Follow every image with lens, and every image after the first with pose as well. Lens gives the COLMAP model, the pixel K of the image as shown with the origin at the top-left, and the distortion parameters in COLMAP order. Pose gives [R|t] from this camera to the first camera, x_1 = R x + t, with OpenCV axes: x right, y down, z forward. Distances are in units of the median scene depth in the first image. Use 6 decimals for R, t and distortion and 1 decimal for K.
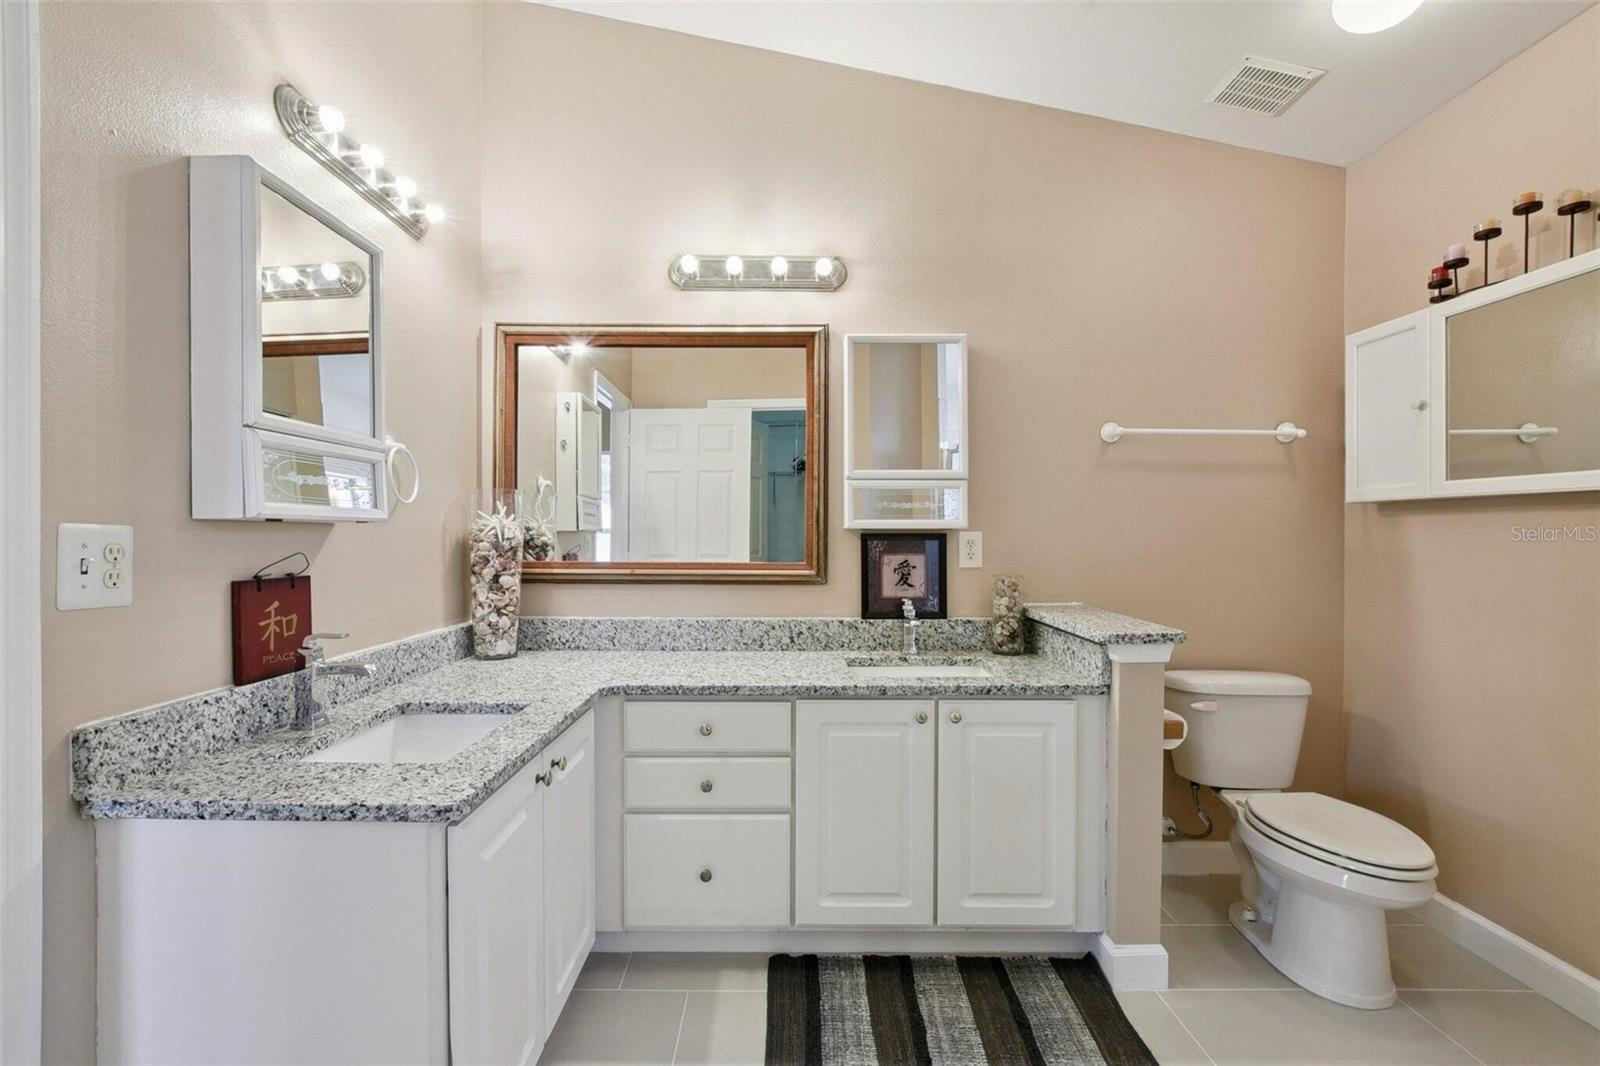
lens RADIAL K [[702.1, 0, 797.2], [0, 702.1, 537.9], [0, 0, 1]] dist [-0.017113, 0.003909]
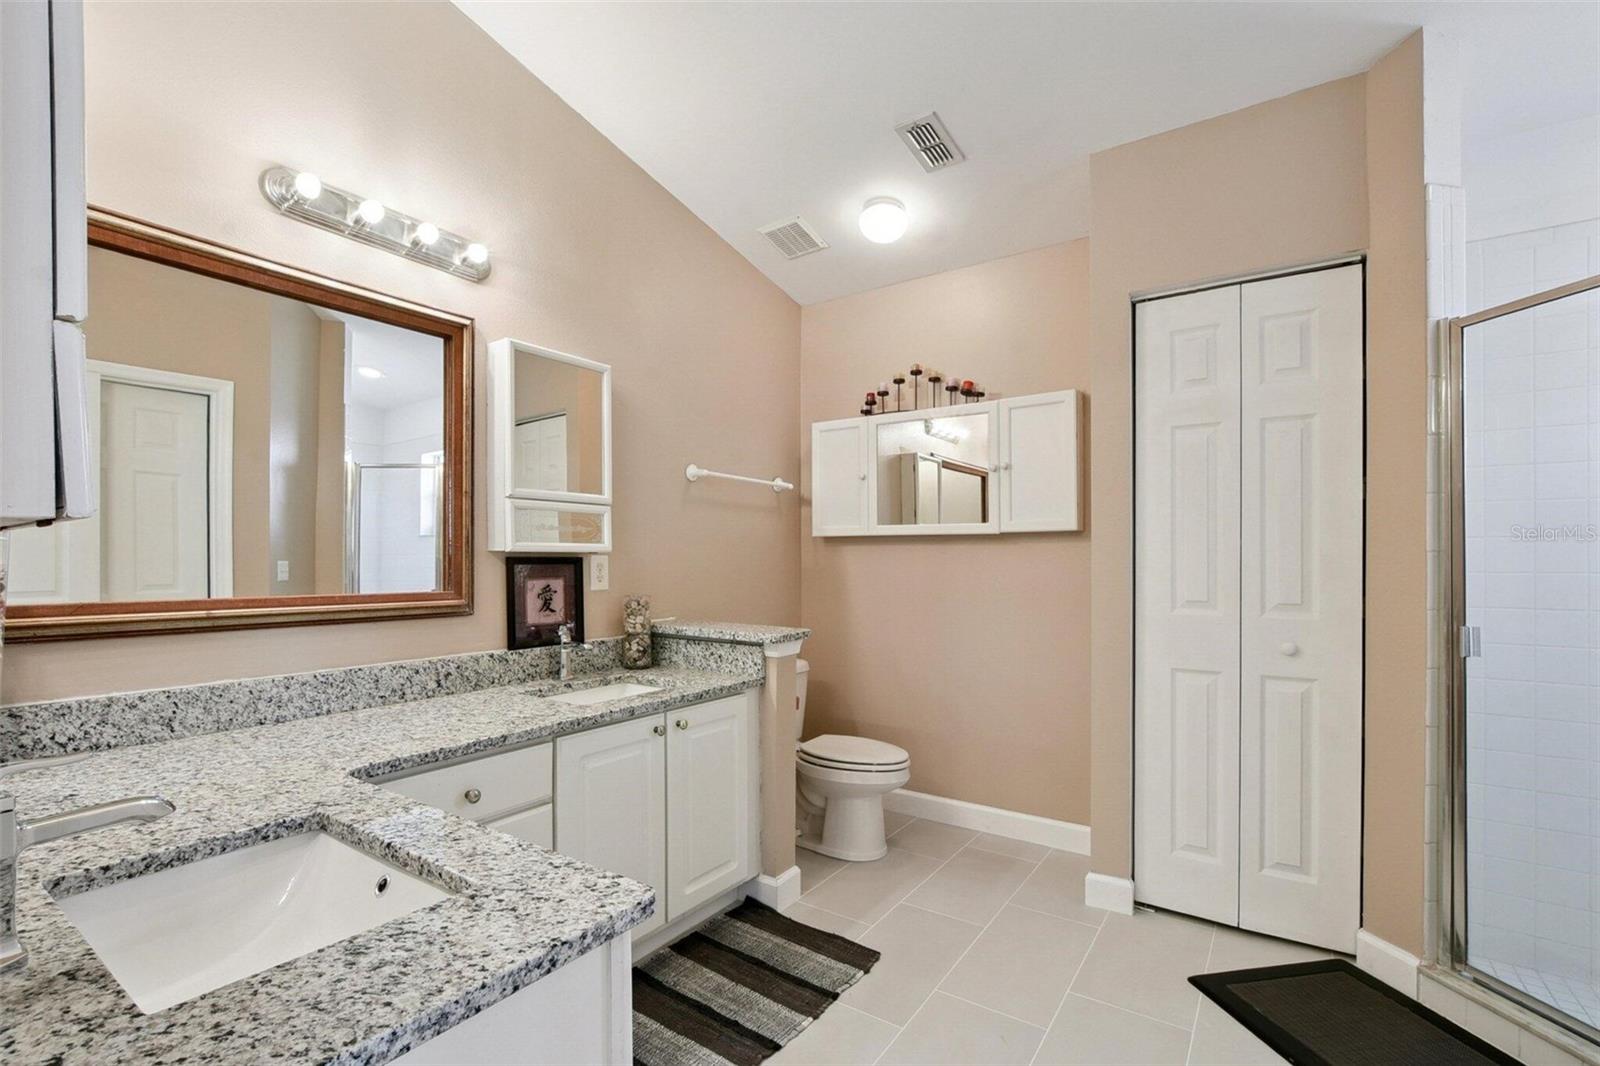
lens RADIAL K [[702.1, 0, 797.5], [0, 702.1, 558.7], [0, 0, 1]] dist [-0.017113, 0.003909]
pose [[0.580304, 0.000312, 0.814400, -0.463281], [0.004059, 0.999986, -0.003275, 0.000661], [-0.814390, 0.005206, 0.580294, 0.175294]]
